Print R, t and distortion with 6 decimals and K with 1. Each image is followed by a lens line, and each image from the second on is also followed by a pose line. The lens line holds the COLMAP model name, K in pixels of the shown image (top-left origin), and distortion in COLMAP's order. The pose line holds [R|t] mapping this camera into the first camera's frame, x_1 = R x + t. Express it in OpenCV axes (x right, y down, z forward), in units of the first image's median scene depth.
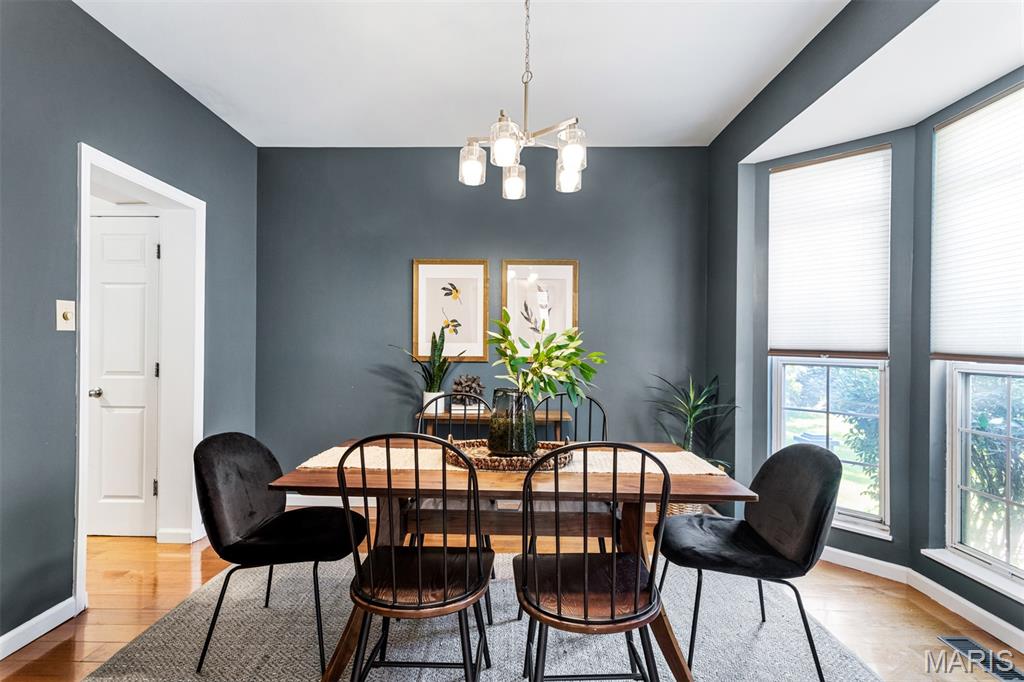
lens RADIAL K [[489.5, 0, 500.8], [0, 489.5, 346.9], [0, 0, 1]] dist [0.002772, 0.000956]
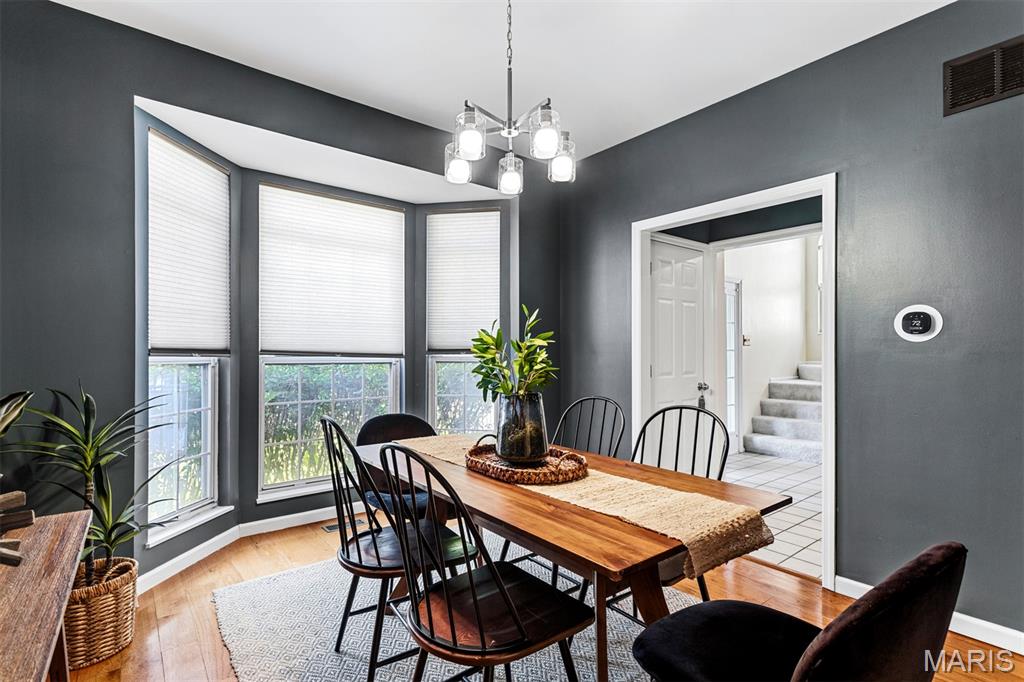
lens RADIAL K [[489.5, 0, 500.8], [0, 489.5, 346.9], [0, 0, 1]] dist [0.002772, 0.000956]
pose [[-0.629124, -0.004921, 0.777290, -0.430569], [-0.006257, 0.999980, 0.001266, -0.001450], [-0.777280, -0.004067, -0.629142, 1.024718]]
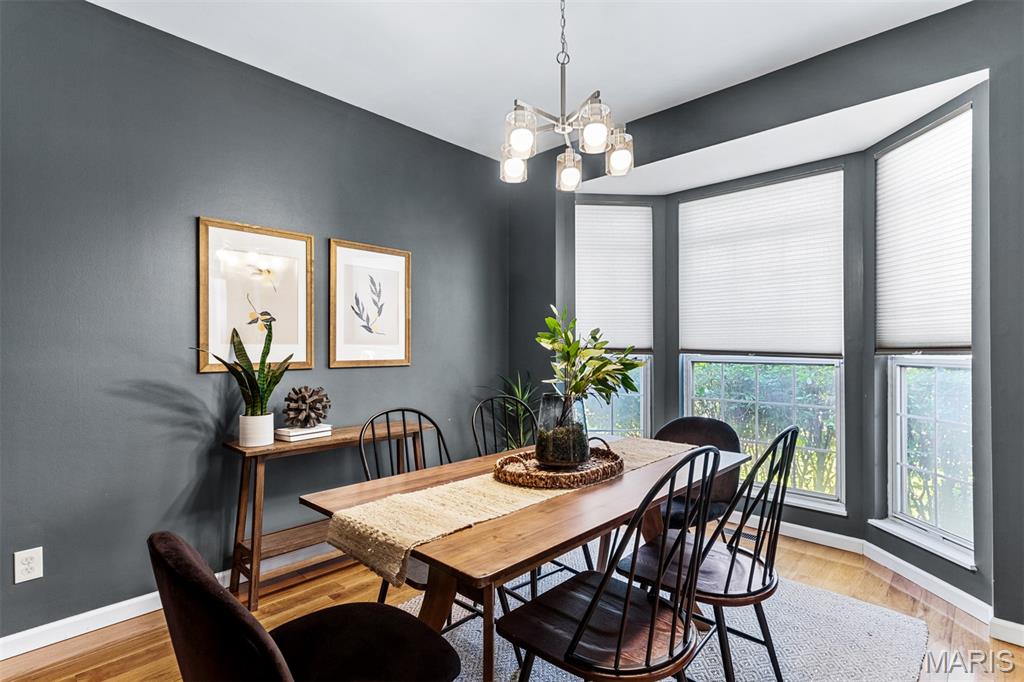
lens RADIAL K [[491.4, 0, 521.4], [0, 491.4, 347.8], [0, 0, 1]] dist [0.000046, 0.000114]
pose [[0.661891, -0.010208, 0.749530, -0.449747], [0.009141, 0.999943, 0.005547, -0.003817], [-0.749544, 0.003181, 0.661947, 0.282109]]
